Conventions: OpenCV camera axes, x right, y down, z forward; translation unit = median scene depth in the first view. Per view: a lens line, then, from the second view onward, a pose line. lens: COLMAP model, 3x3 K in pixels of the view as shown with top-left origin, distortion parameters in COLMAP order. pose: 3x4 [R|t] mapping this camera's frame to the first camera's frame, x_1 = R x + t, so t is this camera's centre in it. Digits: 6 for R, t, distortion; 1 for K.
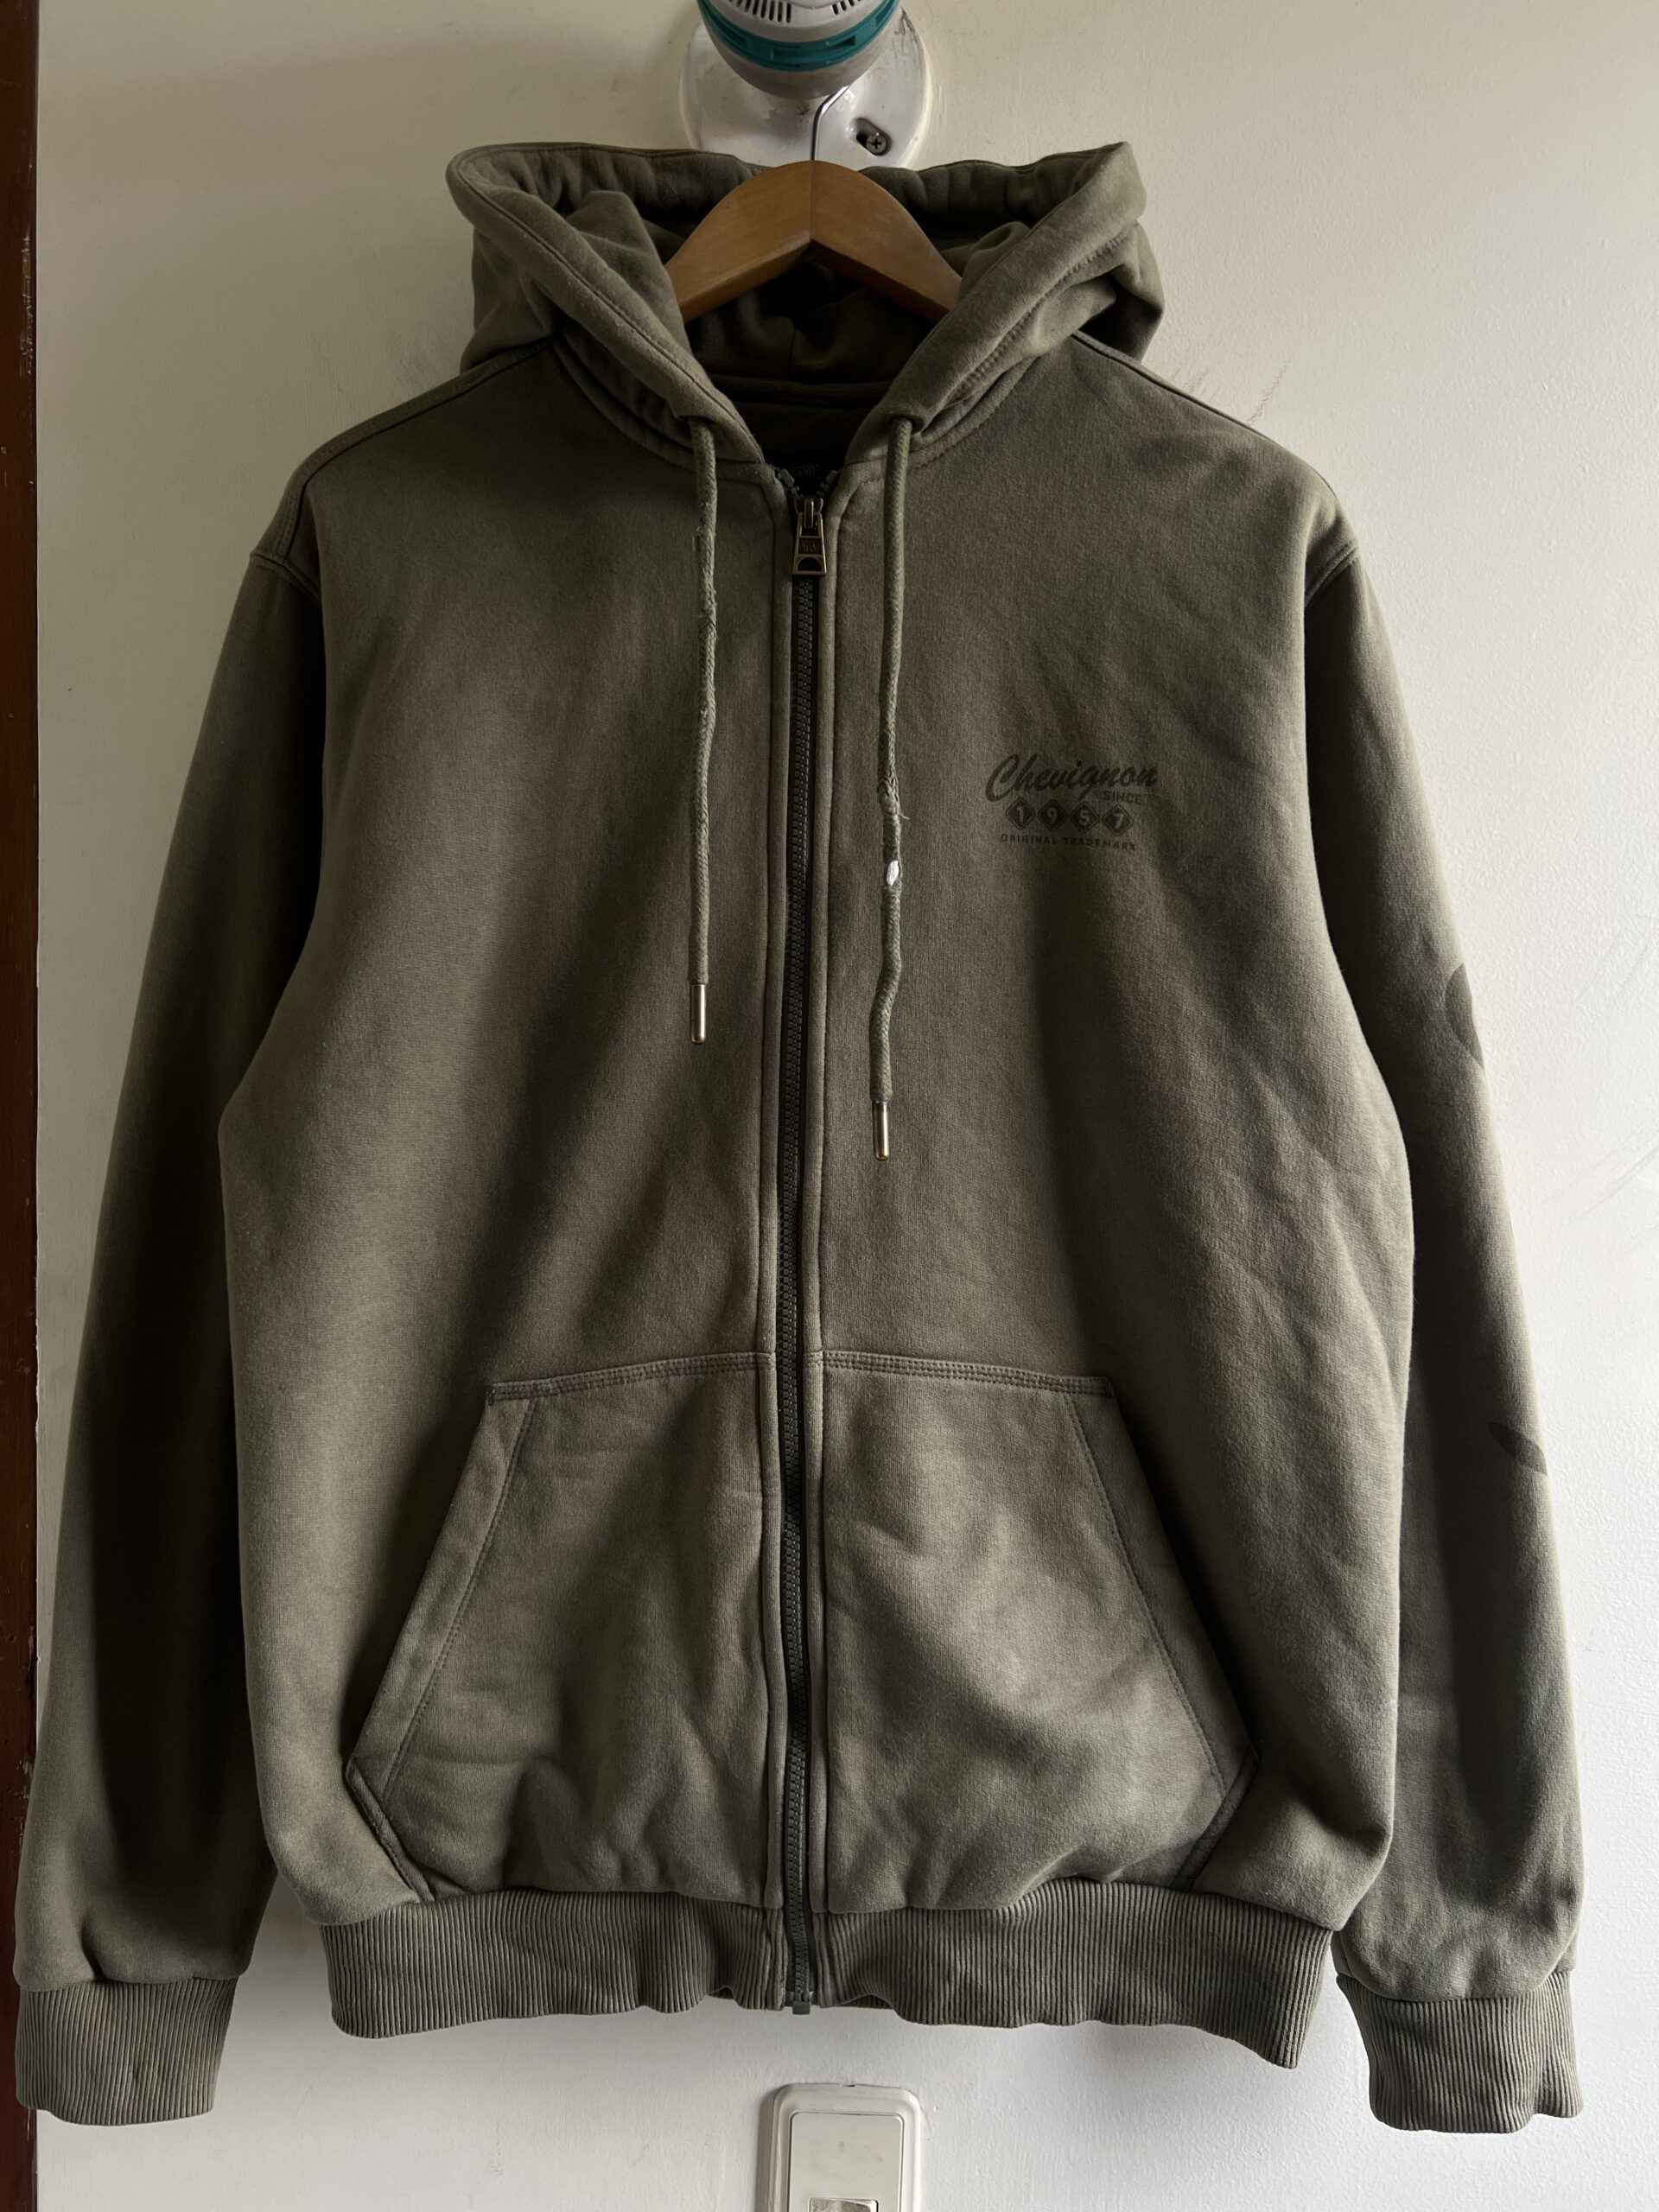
lens RADIAL K [[1668.8, 0, 820.4], [0, 1668.8, 1119.4], [0, 0, 1]] dist [0.057730, -0.070334]
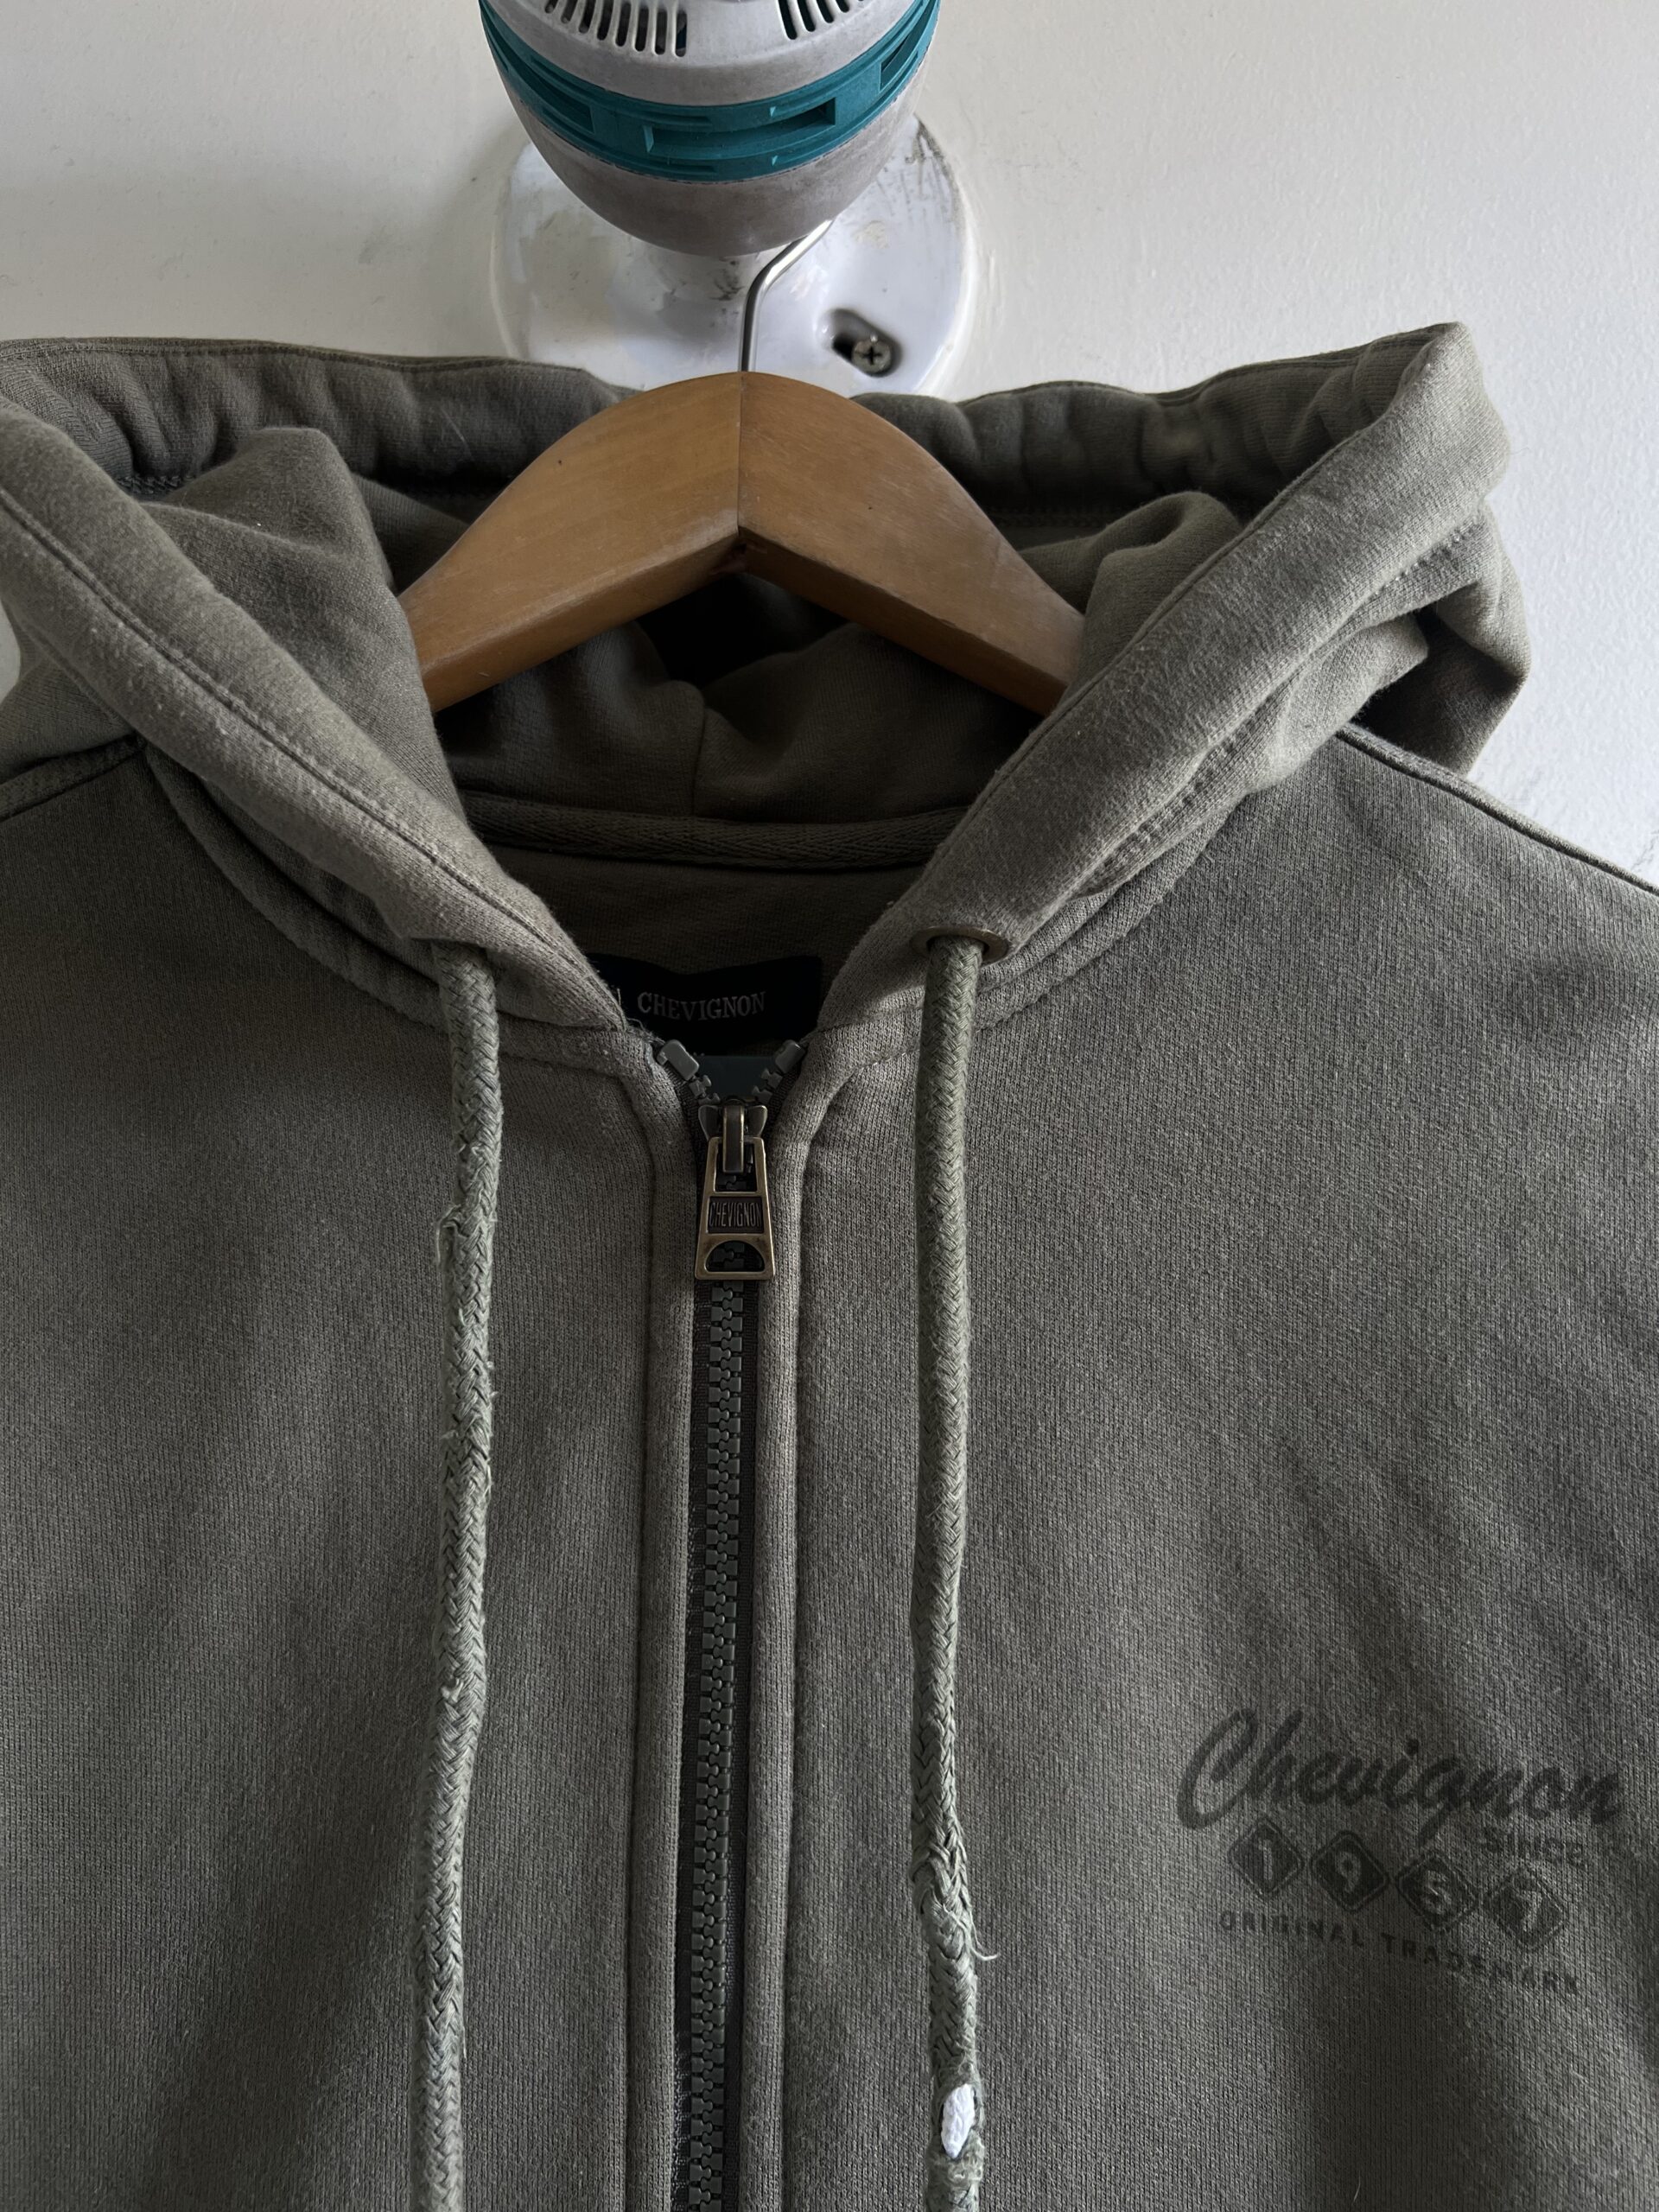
lens RADIAL K [[1668.8, 0, 805.9], [0, 1668.8, 1110.9], [0, 0, 1]] dist [0.057730, -0.070334]
pose [[0.999862, -0.003827, 0.016183, 0.004448], [0.006239, 0.988404, -0.151718, -0.302455], [-0.015414, 0.151798, 0.988291, 0.584430]]
